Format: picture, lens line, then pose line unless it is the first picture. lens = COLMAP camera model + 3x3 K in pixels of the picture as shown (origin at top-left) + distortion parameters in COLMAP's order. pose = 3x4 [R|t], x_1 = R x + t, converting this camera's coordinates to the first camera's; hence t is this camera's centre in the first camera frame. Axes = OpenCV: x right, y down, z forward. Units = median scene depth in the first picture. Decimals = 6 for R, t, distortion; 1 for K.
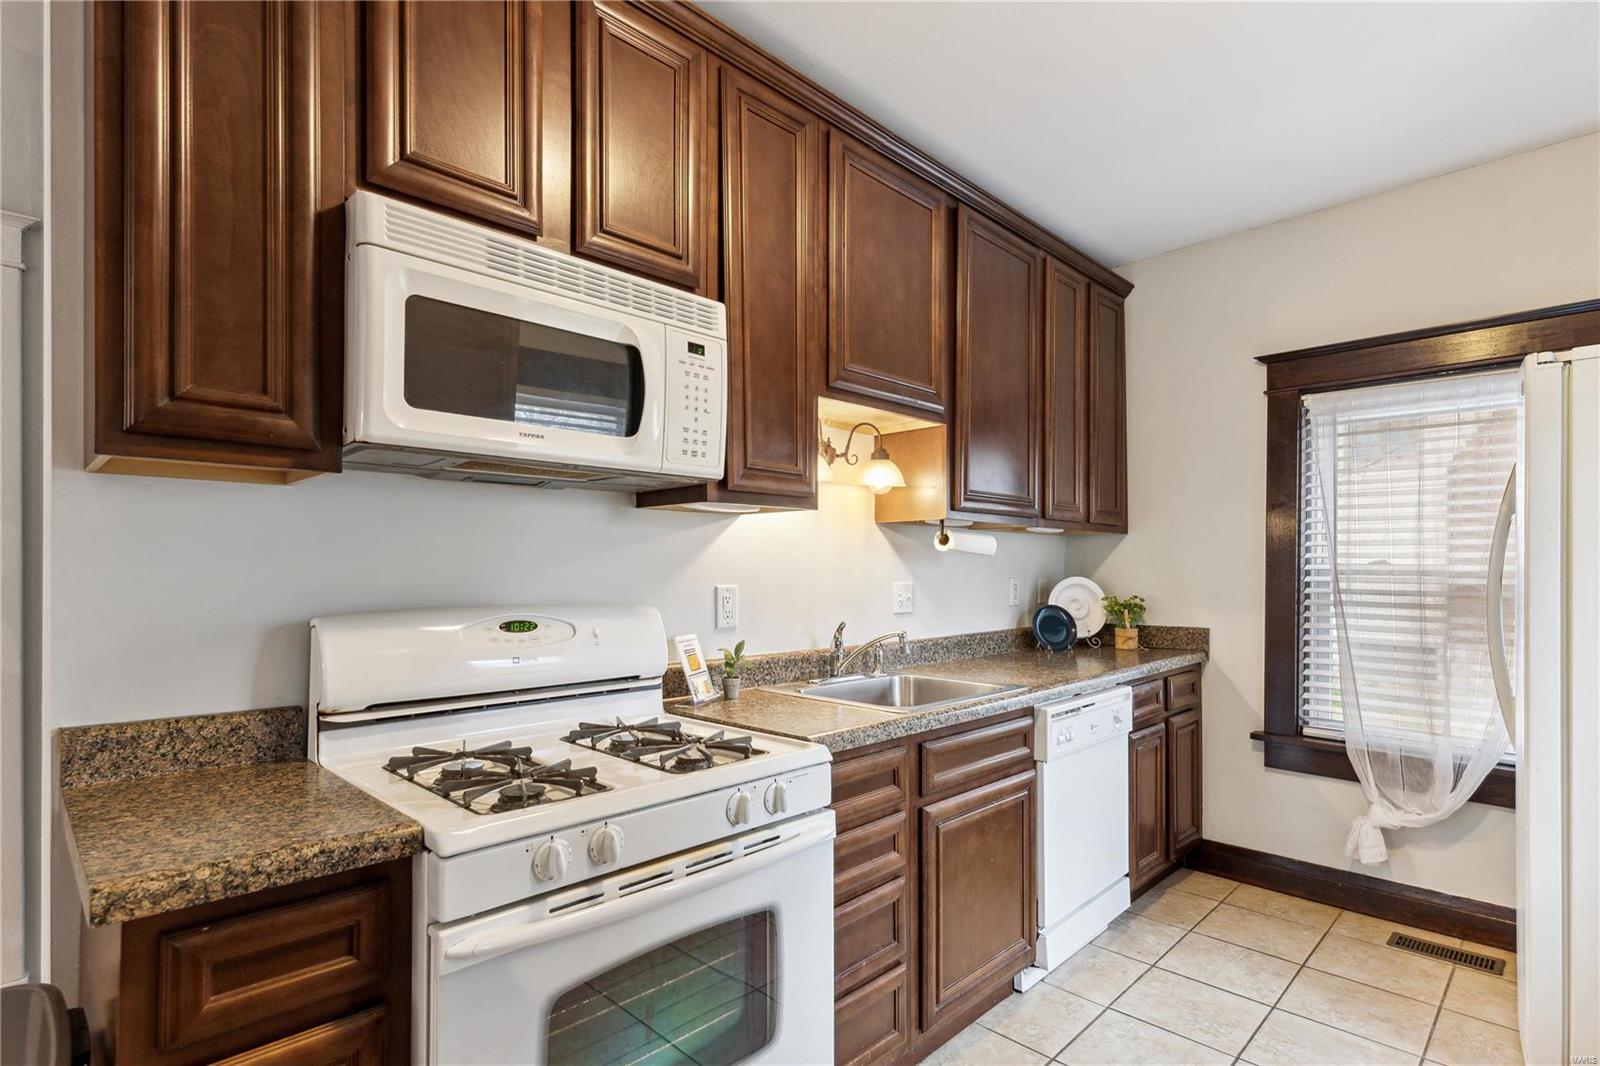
lens RADIAL K [[792.2, 0, 805.6], [0, 792.2, 560.6], [0, 0, 1]] dist [0.015714, 0.000442]
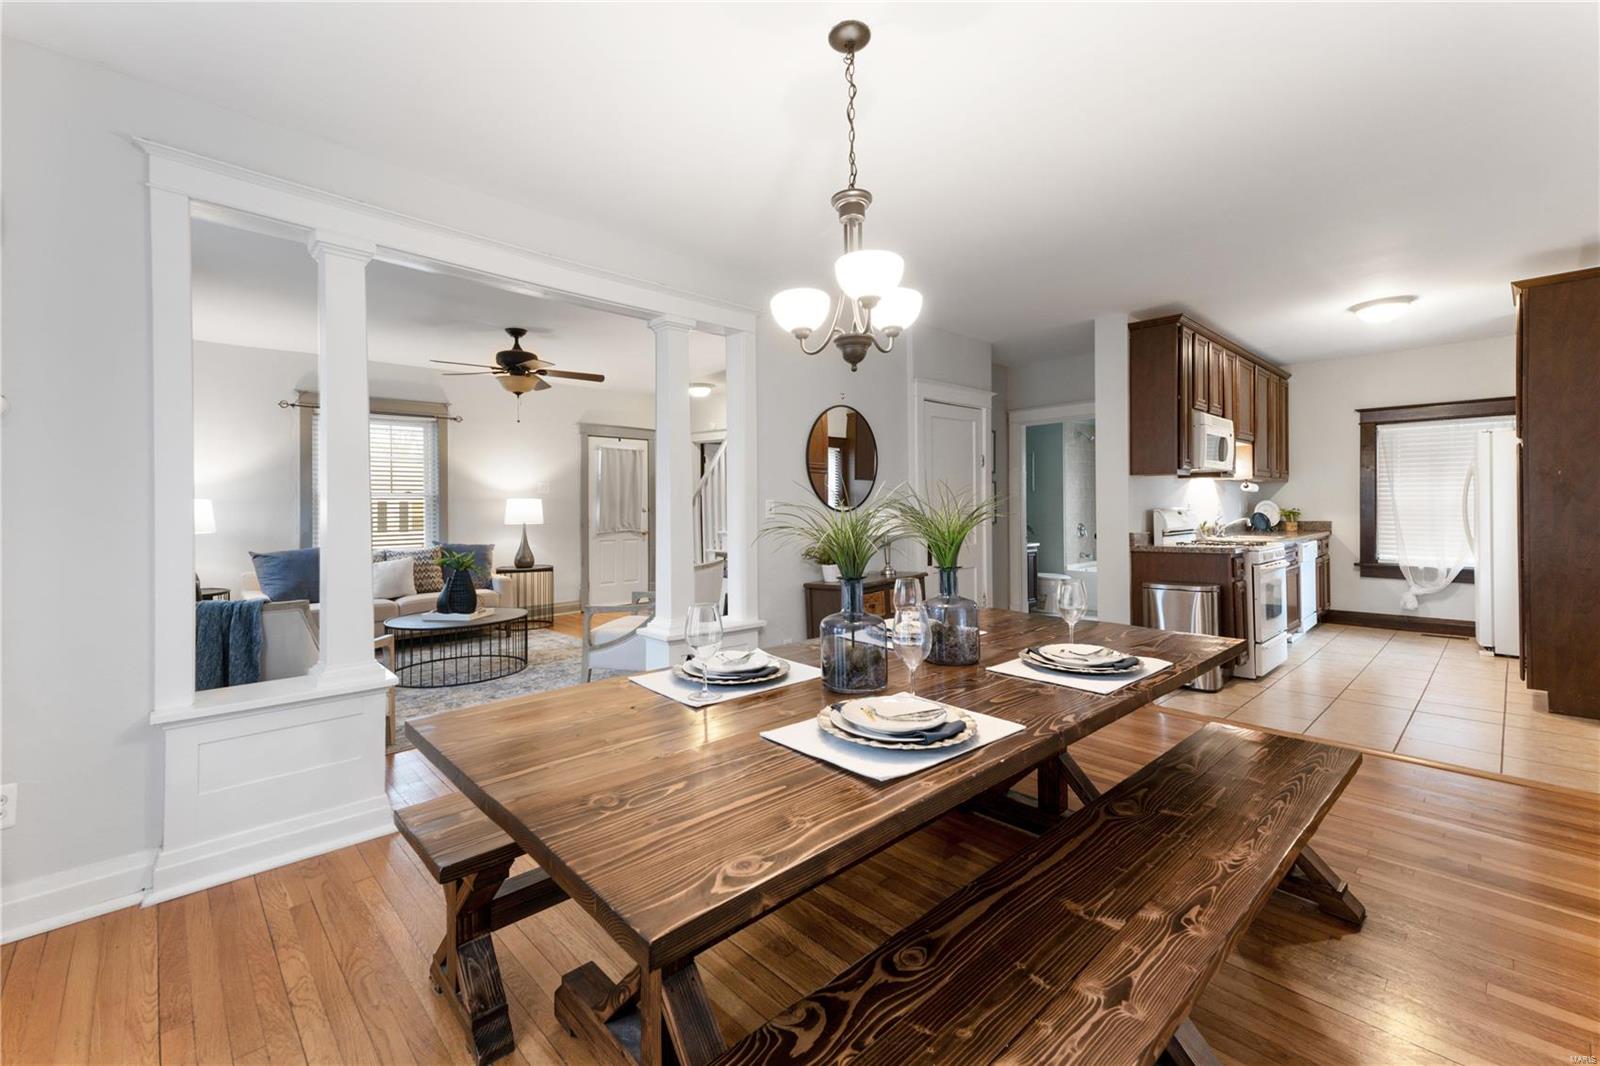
lens RADIAL K [[672.3, 0, 777.7], [0, 672.3, 499.8], [0, 0, 1]] dist [0.030825, 0.000467]
pose [[0.999136, -0.010025, -0.040336, -1.231311], [0.010168, 0.999943, 0.003355, -0.003935], [0.040300, -0.003762, 0.999181, -1.293714]]
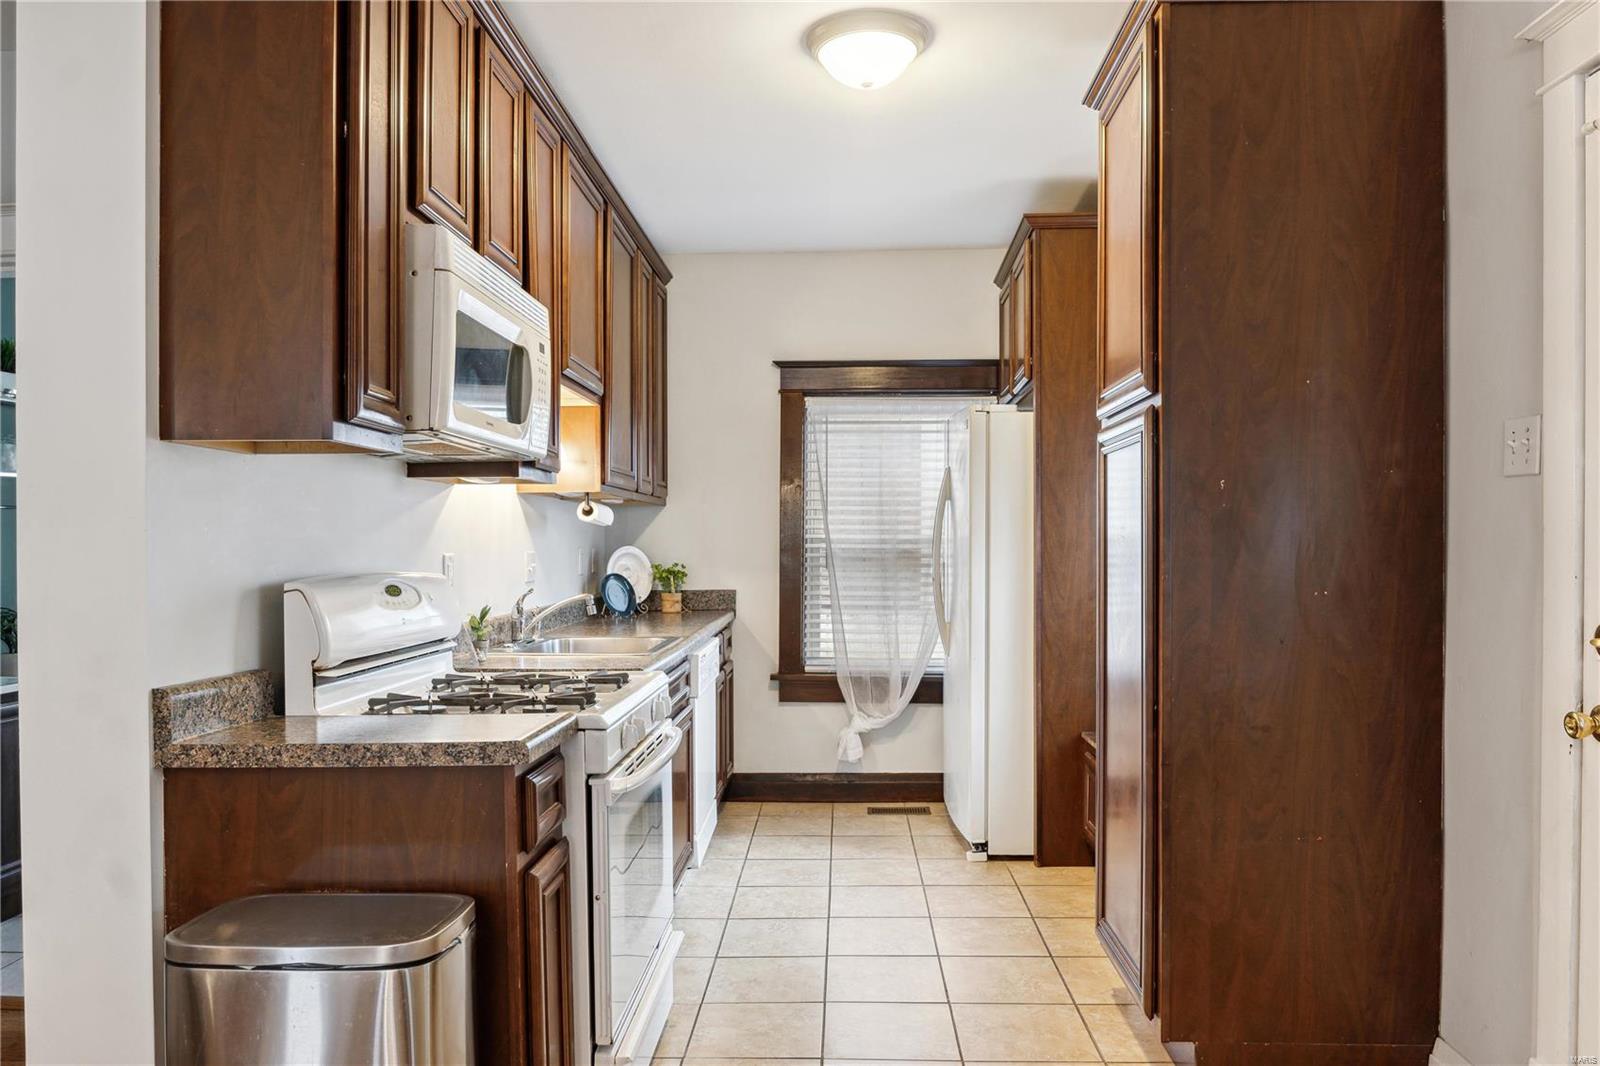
lens RADIAL K [[1097.7, 0, 810.7], [0, 1097.7, 547.0], [0, 0, 1]] dist [0.007152, -0.000206]
pose [[0.734793, -0.007437, 0.678250, -0.562968], [-0.002079, 0.999910, 0.013217, 0.002073], [-0.678288, -0.011122, 0.734712, -0.274225]]
